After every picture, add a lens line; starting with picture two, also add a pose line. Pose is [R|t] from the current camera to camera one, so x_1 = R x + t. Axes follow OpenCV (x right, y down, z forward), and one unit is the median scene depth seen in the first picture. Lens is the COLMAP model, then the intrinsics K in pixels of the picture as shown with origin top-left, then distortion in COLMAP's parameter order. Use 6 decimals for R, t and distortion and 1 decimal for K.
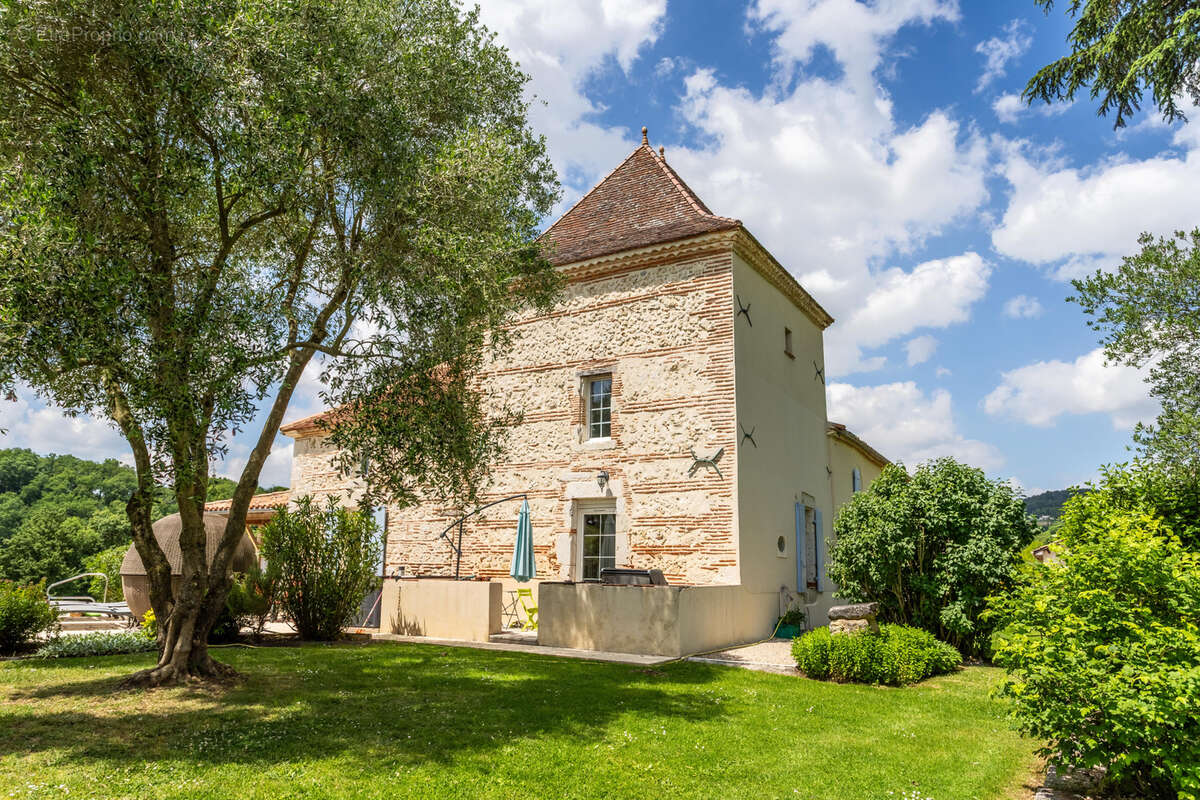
lens RADIAL K [[674.6, 0, 561.5], [0, 674.6, 417.4], [0, 0, 1]] dist [-0.022518, 0.000132]
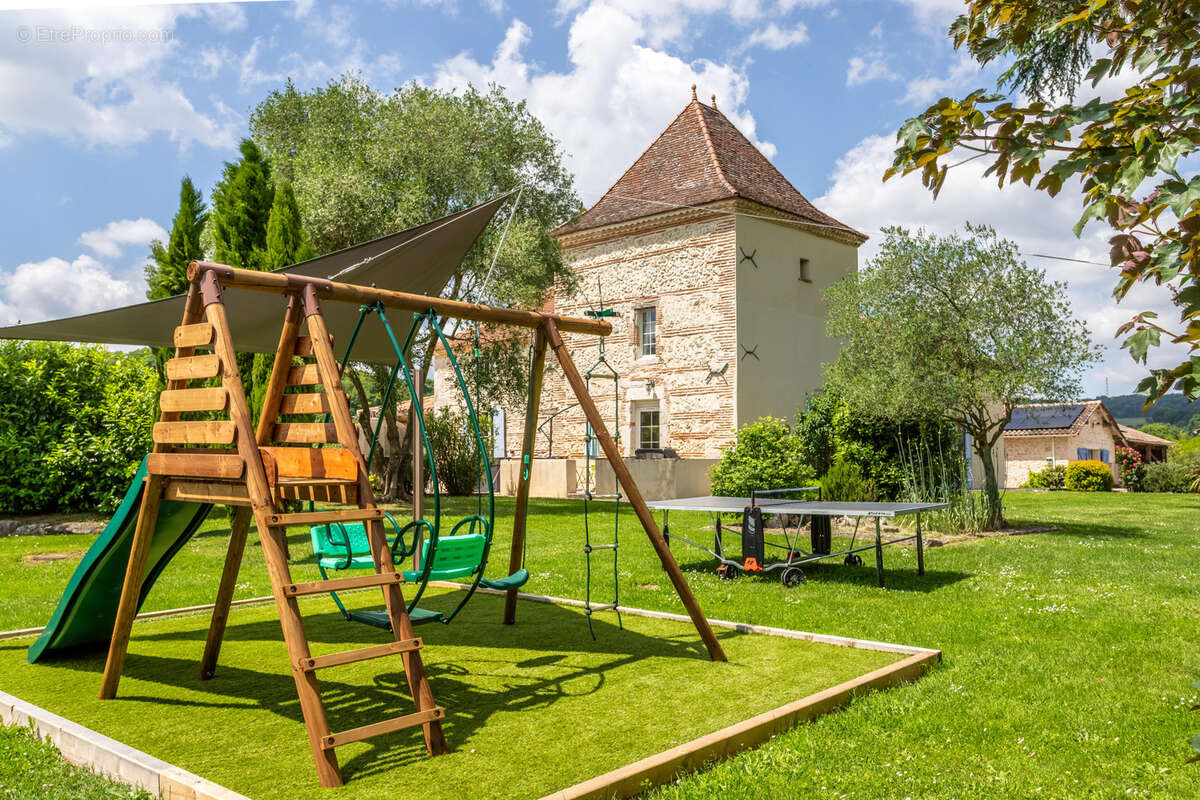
lens RADIAL K [[674.6, 0, 561.5], [0, 674.6, 417.4], [0, 0, 1]] dist [-0.022518, 0.000132]
pose [[0.980853, -0.025814, -0.193031, 0.153073], [0.056061, 0.986647, 0.152921, -0.068256], [0.186506, -0.160814, 0.969203, -0.388253]]
